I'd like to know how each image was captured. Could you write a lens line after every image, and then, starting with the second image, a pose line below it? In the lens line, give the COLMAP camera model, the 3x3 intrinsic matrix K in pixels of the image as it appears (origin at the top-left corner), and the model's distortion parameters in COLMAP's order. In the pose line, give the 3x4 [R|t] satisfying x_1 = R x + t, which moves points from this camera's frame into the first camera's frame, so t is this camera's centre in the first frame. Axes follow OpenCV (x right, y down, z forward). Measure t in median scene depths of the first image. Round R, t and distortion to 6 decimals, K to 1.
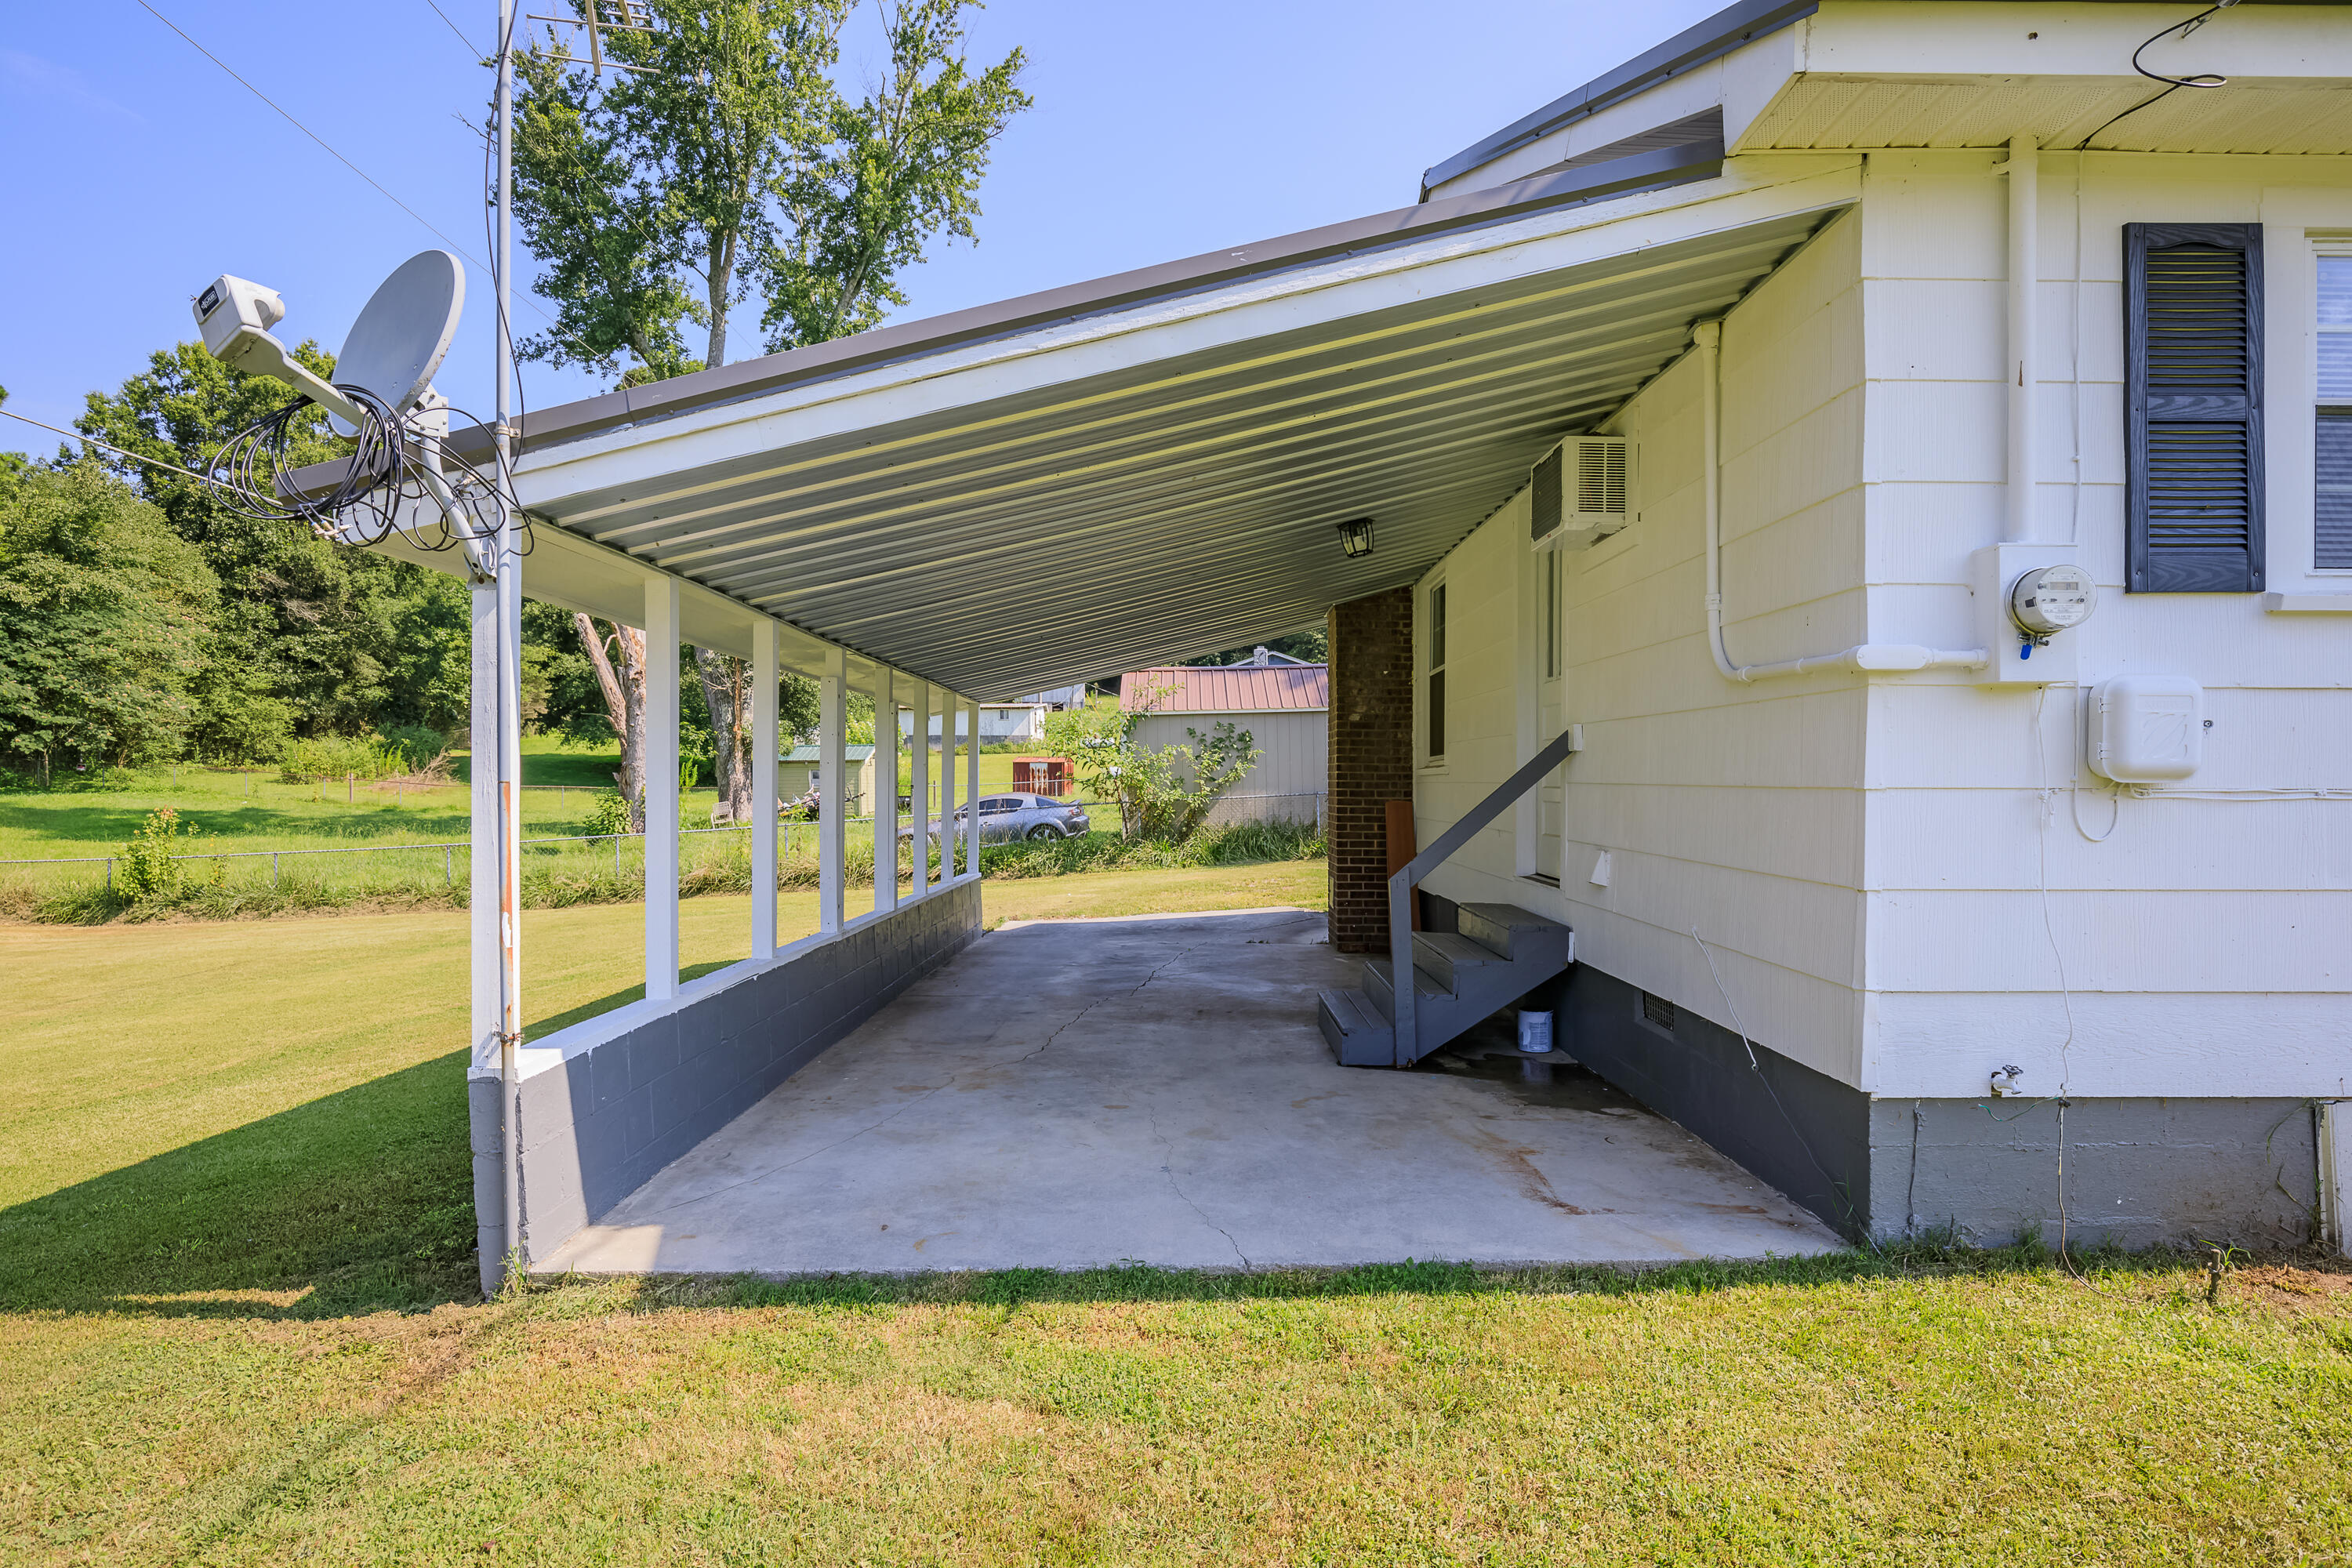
lens RADIAL K [[1260.0, 0, 1179.0], [0, 1260.0, 790.6], [0, 0, 1]] dist [-0.012107, 0.001190]
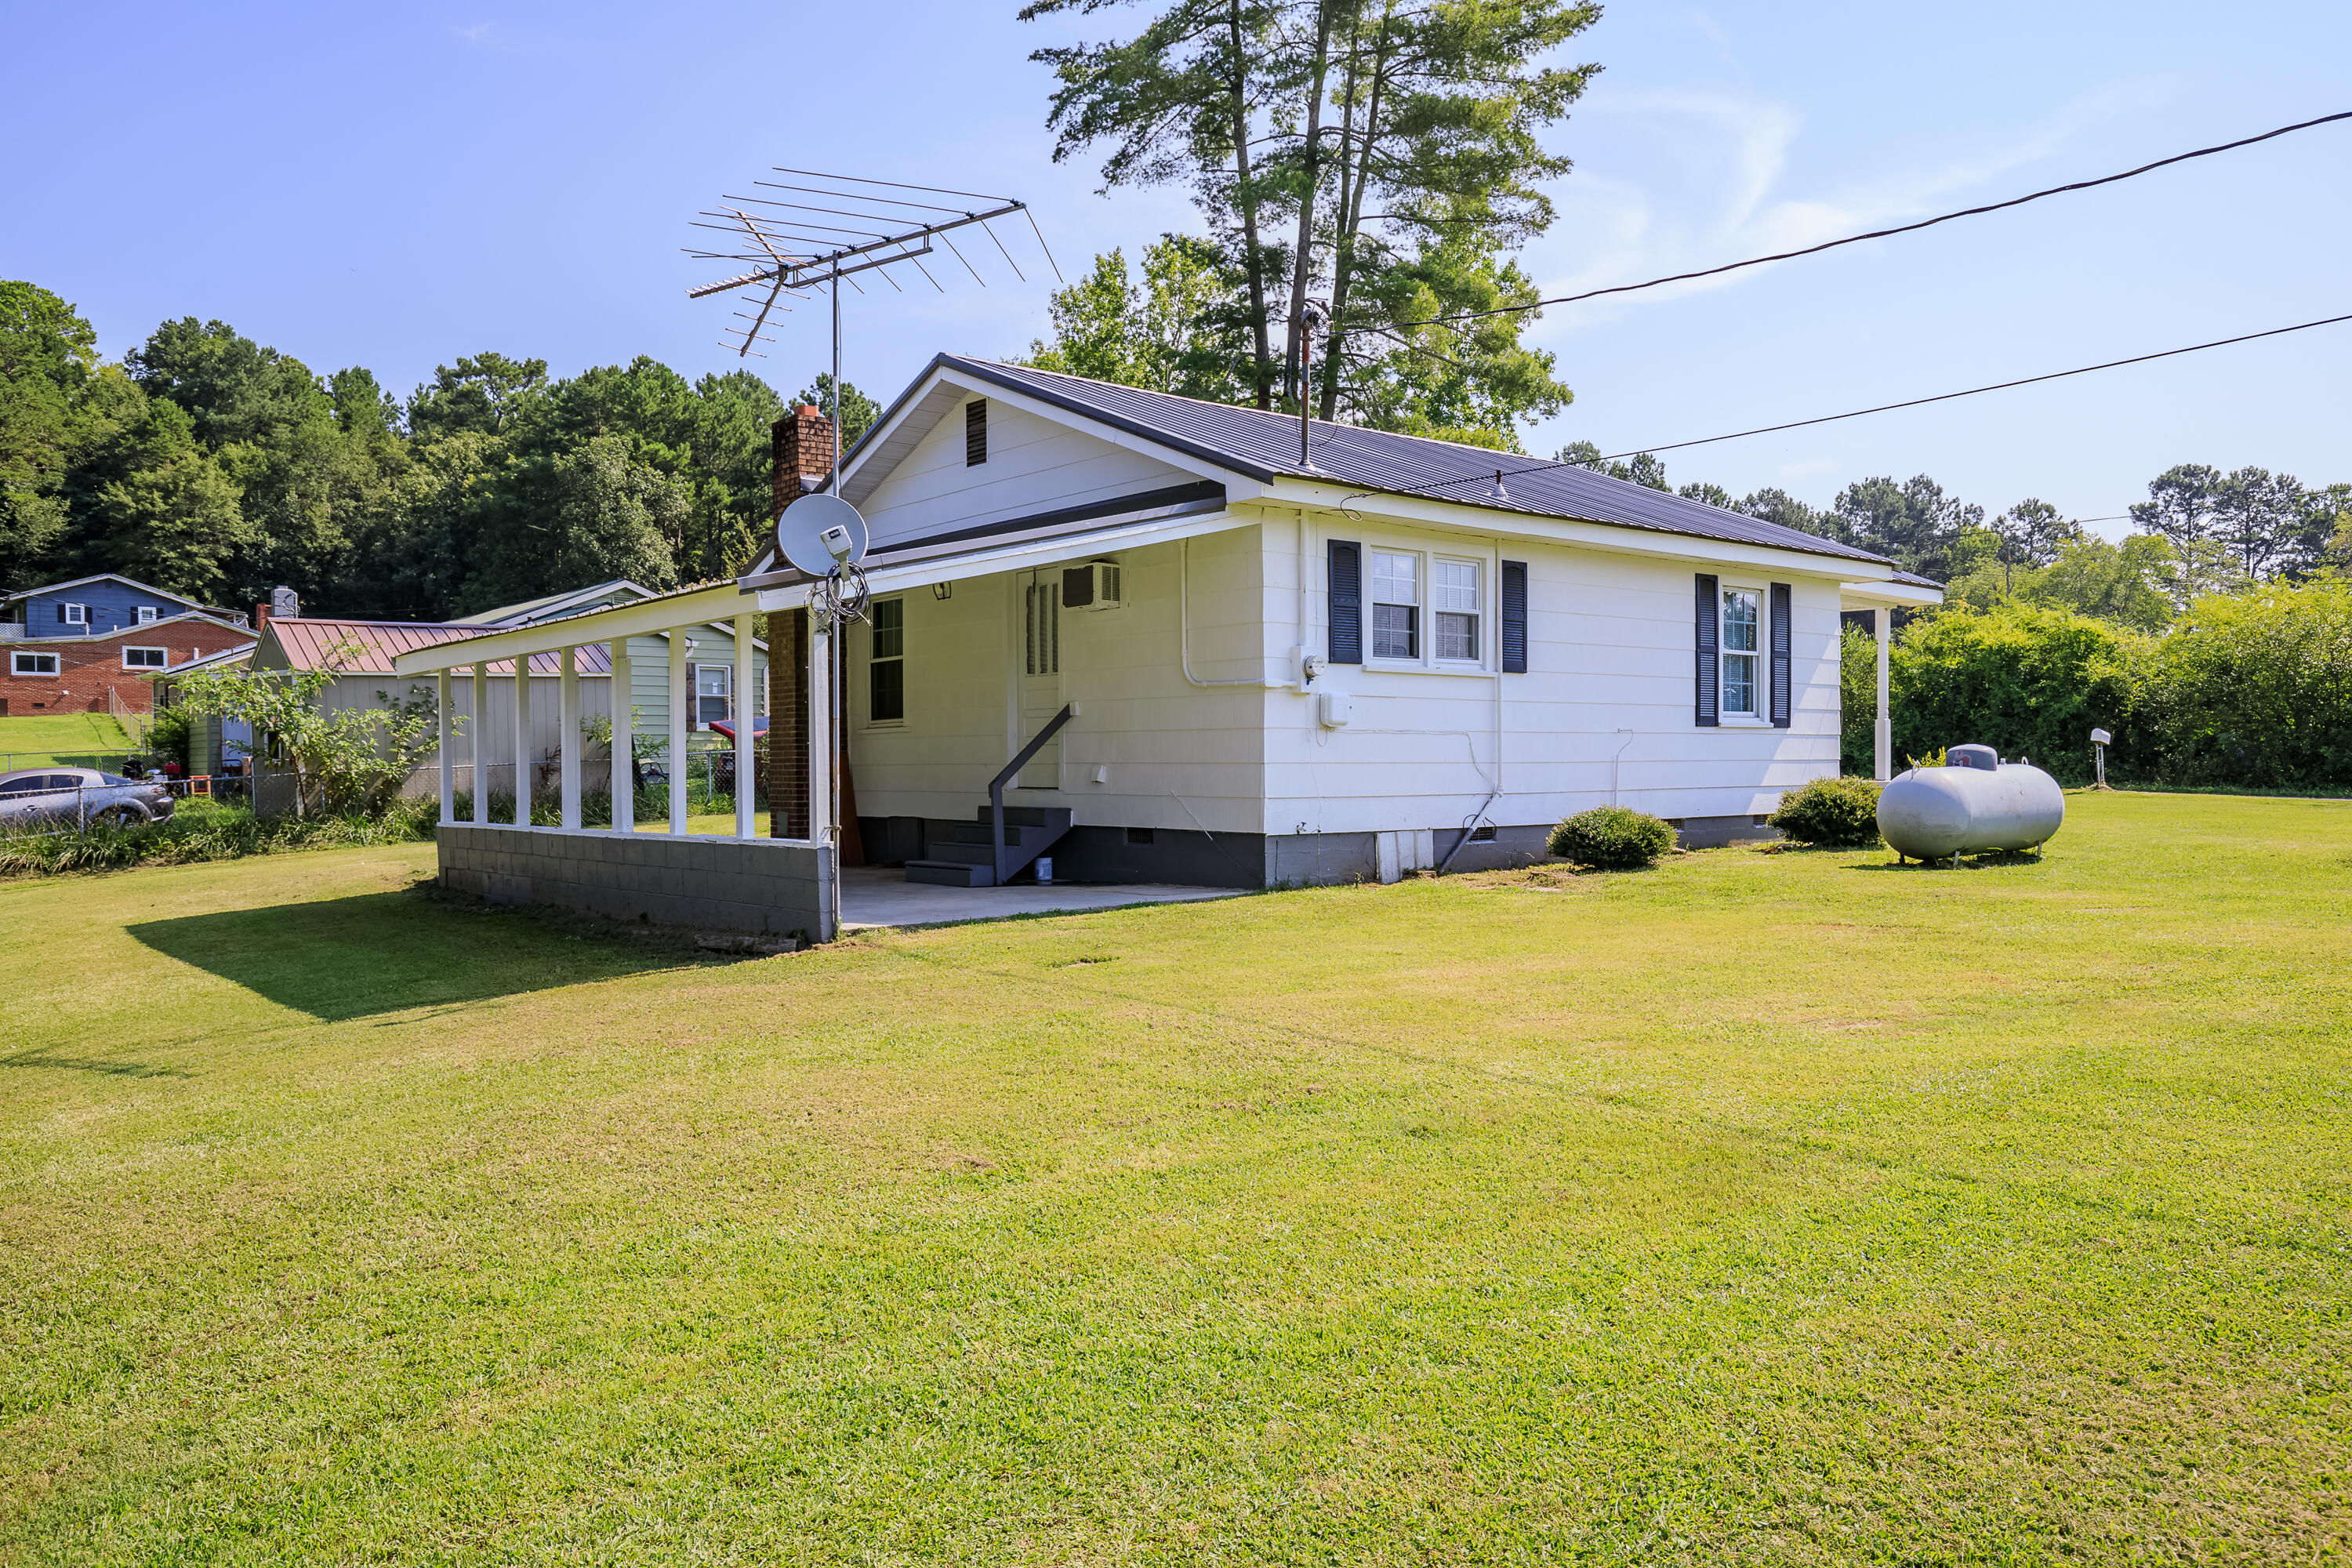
lens RADIAL K [[1699.9, 0, 1181.5], [0, 1699.9, 785.6], [0, 0, 1]] dist [0.040263, 0.000928]
pose [[0.771092, -0.008119, 0.636672, -0.201546], [0.007887, 0.999964, 0.003200, 0.011398], [-0.636675, 0.002554, 0.771128, -0.182745]]
